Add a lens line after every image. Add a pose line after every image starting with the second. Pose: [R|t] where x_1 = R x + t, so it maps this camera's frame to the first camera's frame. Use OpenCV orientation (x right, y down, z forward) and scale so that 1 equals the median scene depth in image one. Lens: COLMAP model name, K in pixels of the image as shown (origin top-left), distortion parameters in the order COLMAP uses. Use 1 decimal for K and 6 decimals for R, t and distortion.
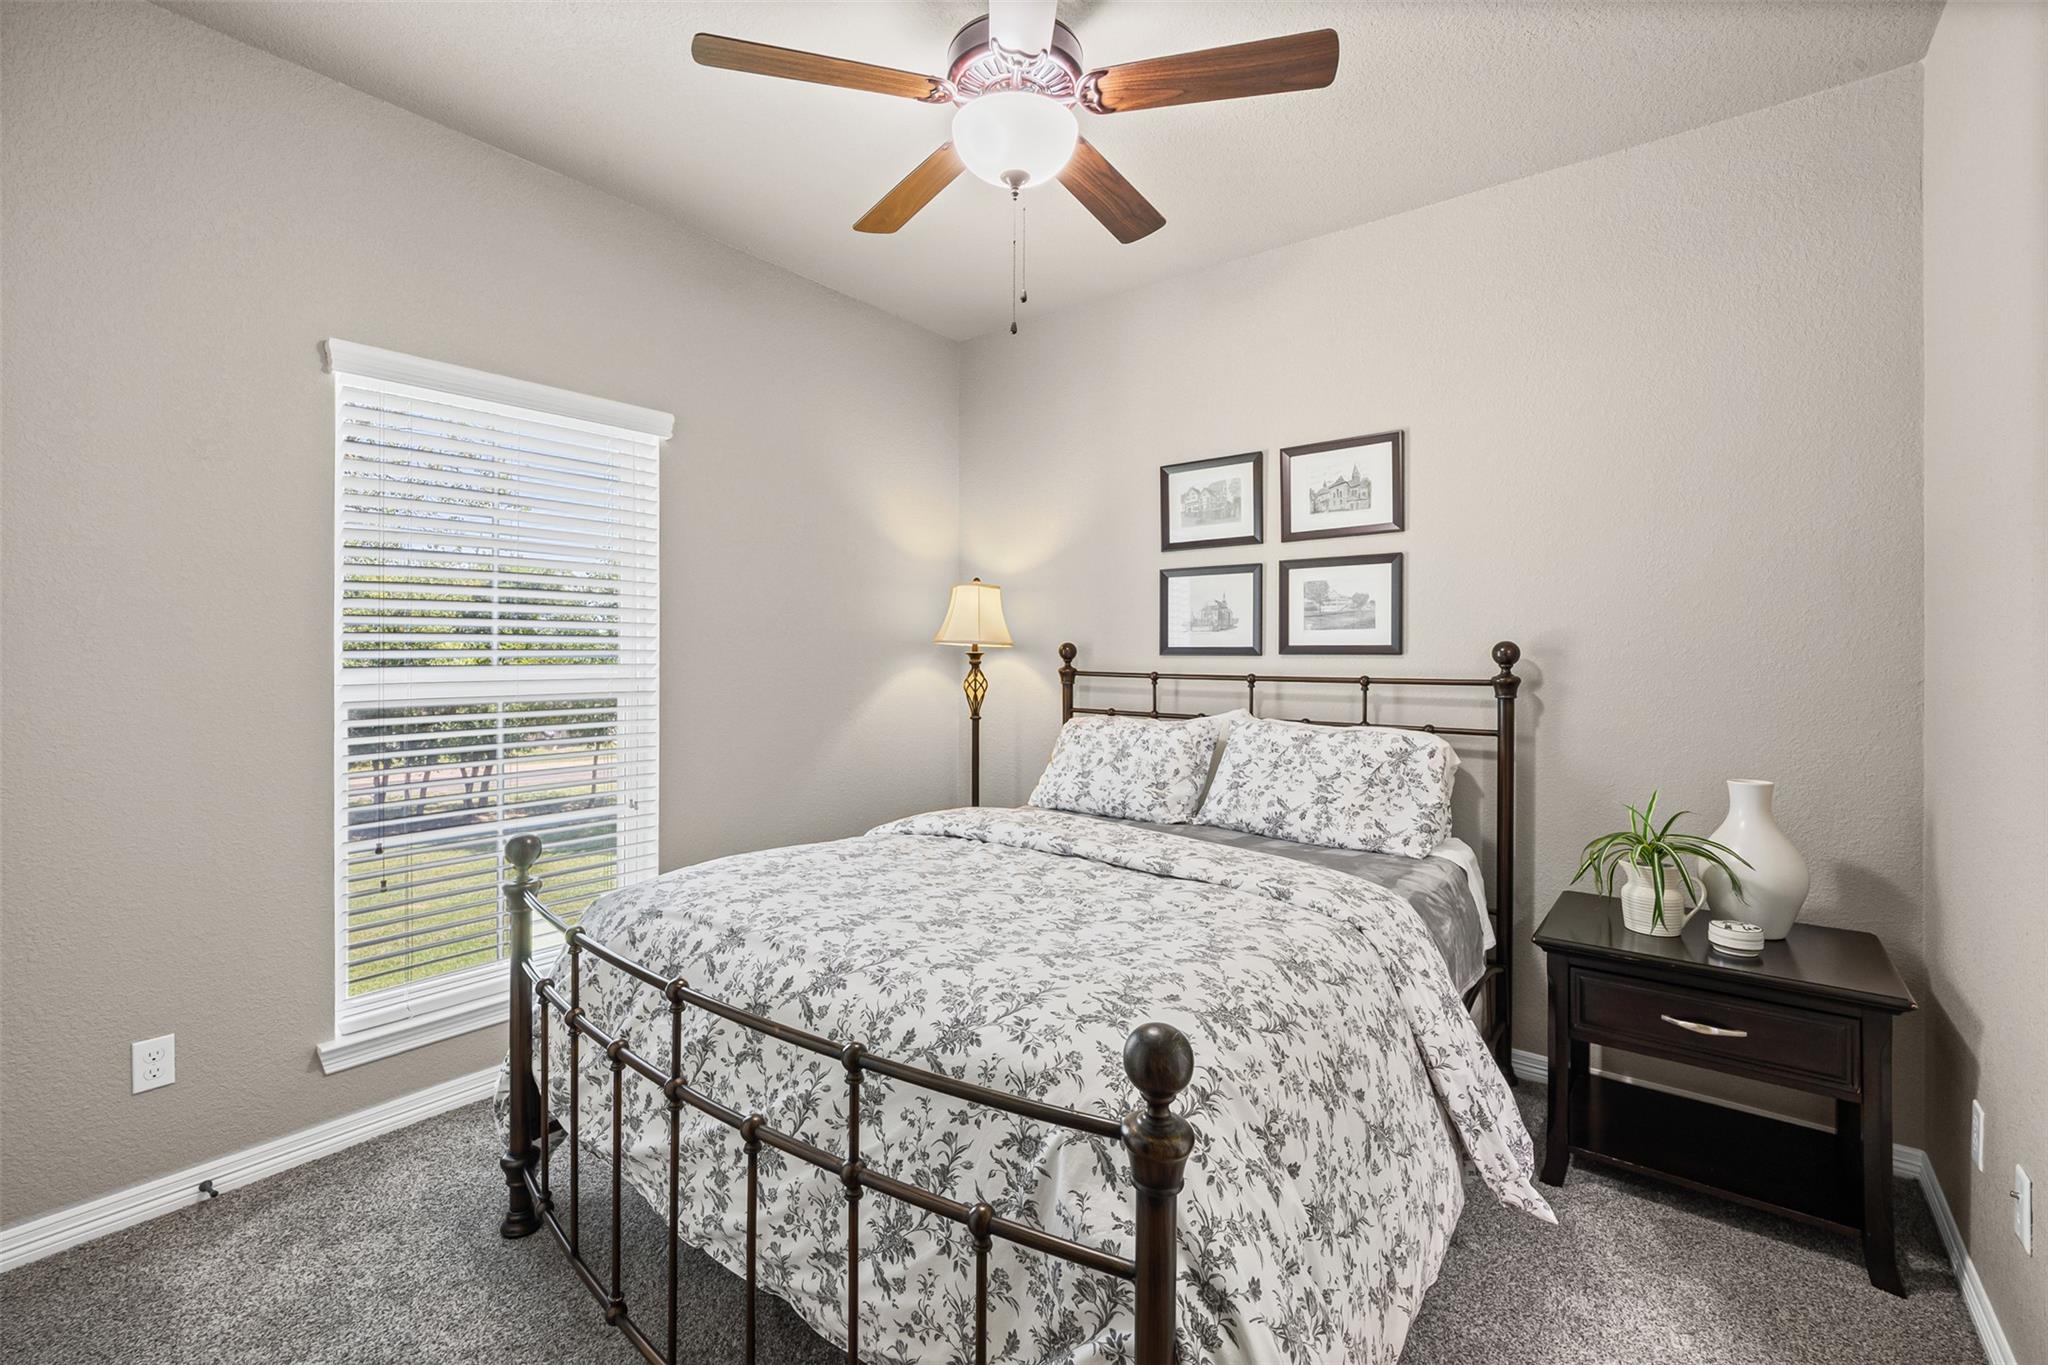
lens RADIAL K [[886.2, 0, 1016.1], [0, 886.2, 662.7], [0, 0, 1]] dist [-0.001210, 0.000300]
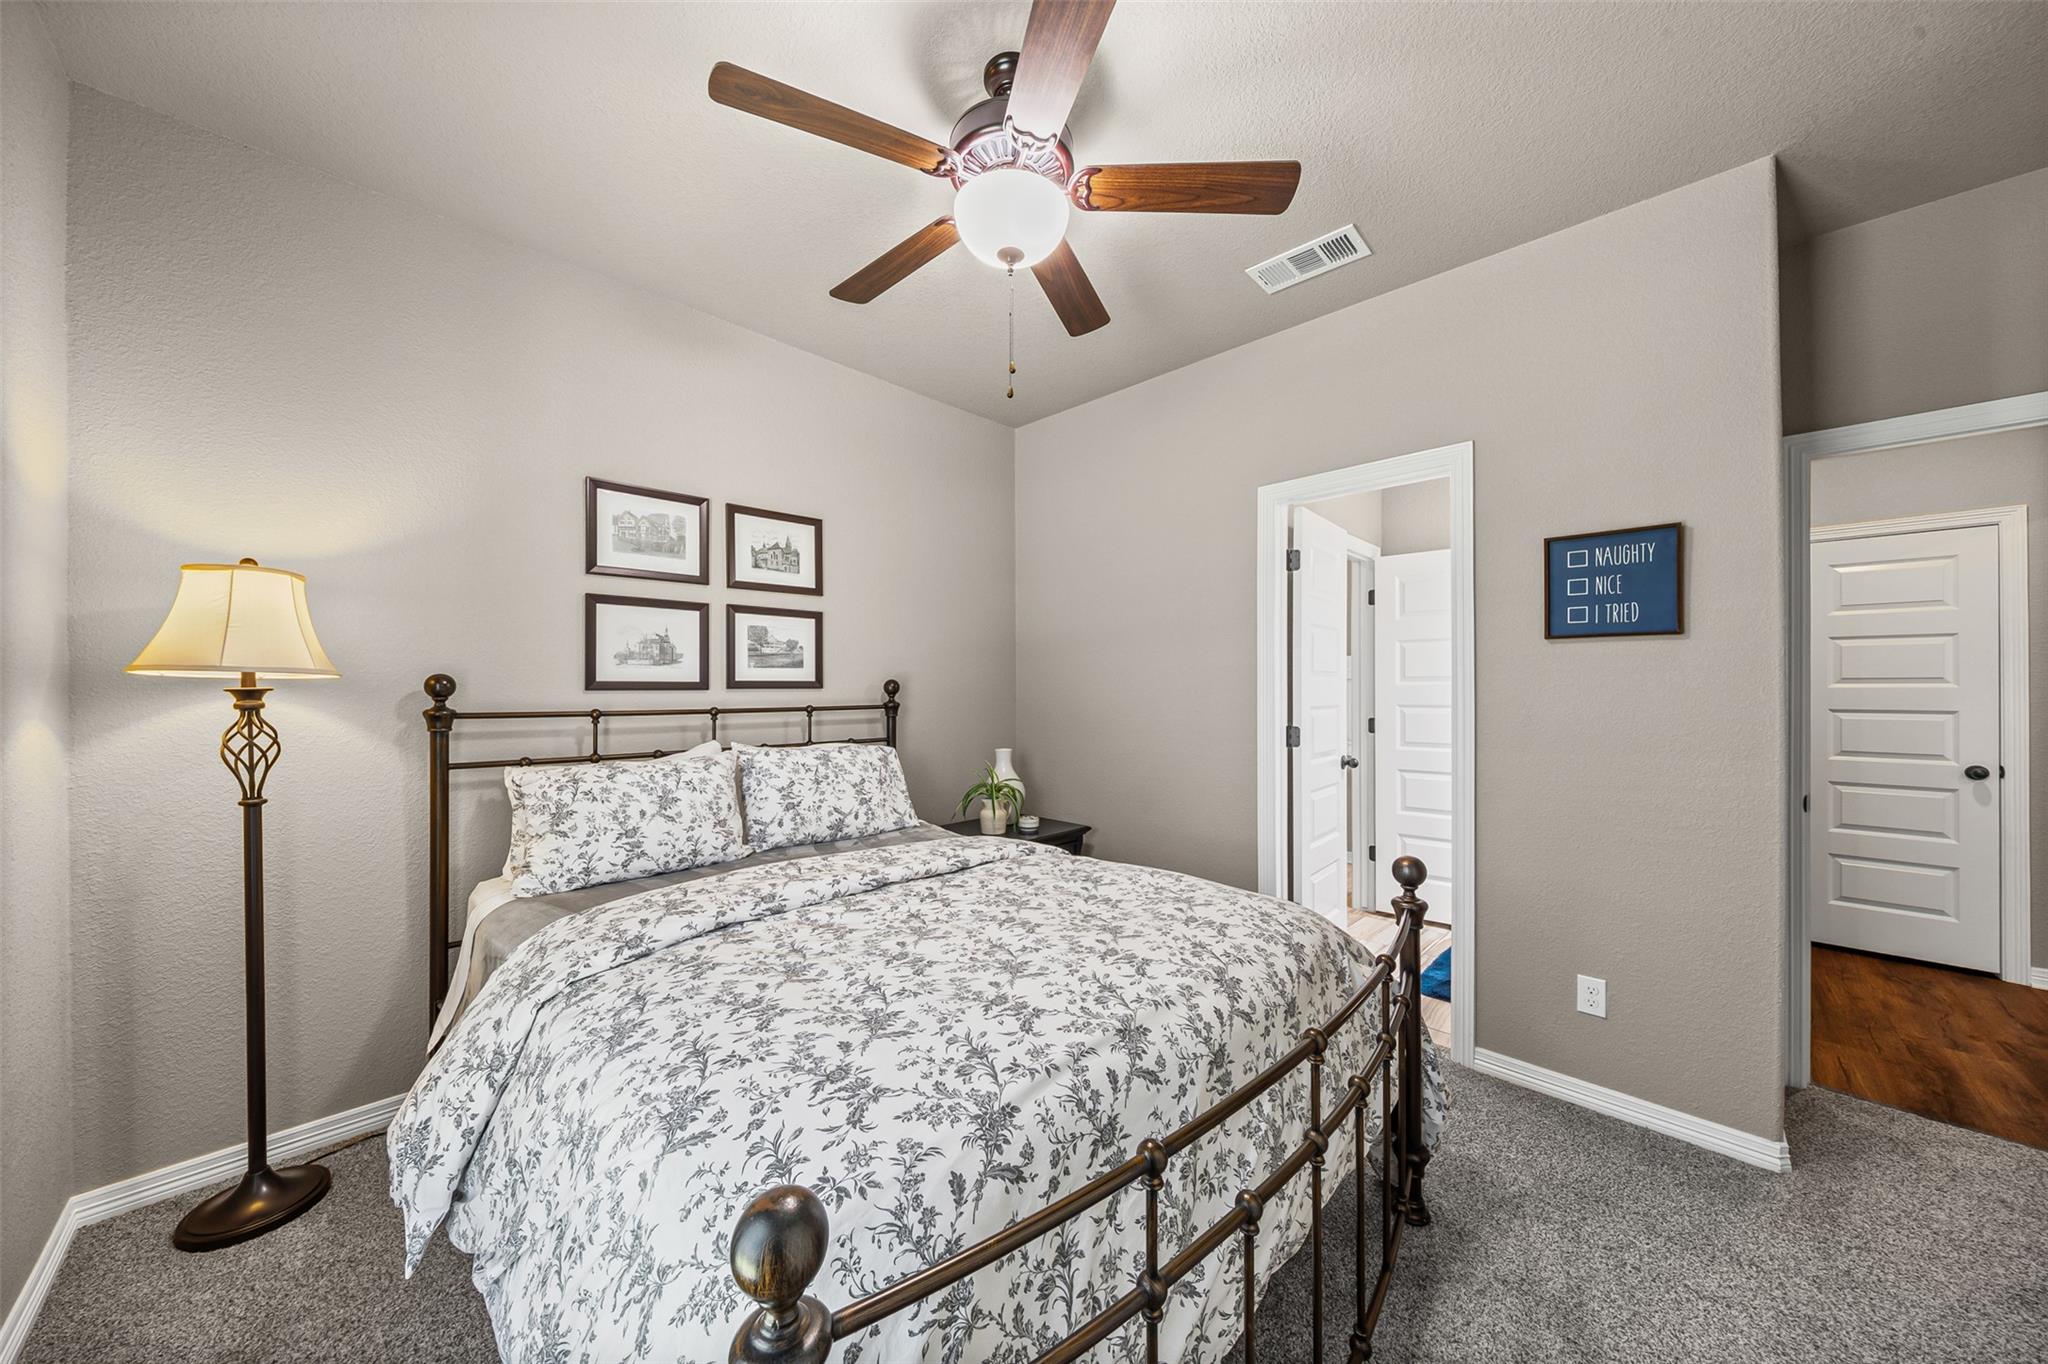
lens RADIAL K [[667.9, 0, 1011.6], [0, 667.9, 687.6], [0, 0, 1]] dist [-0.002399, -0.000022]
pose [[0.118904, -0.002569, 0.992902, -0.487480], [0.013355, 0.999910, 0.000988, -0.006823], [-0.992816, 0.013142, 0.118928, 0.548367]]
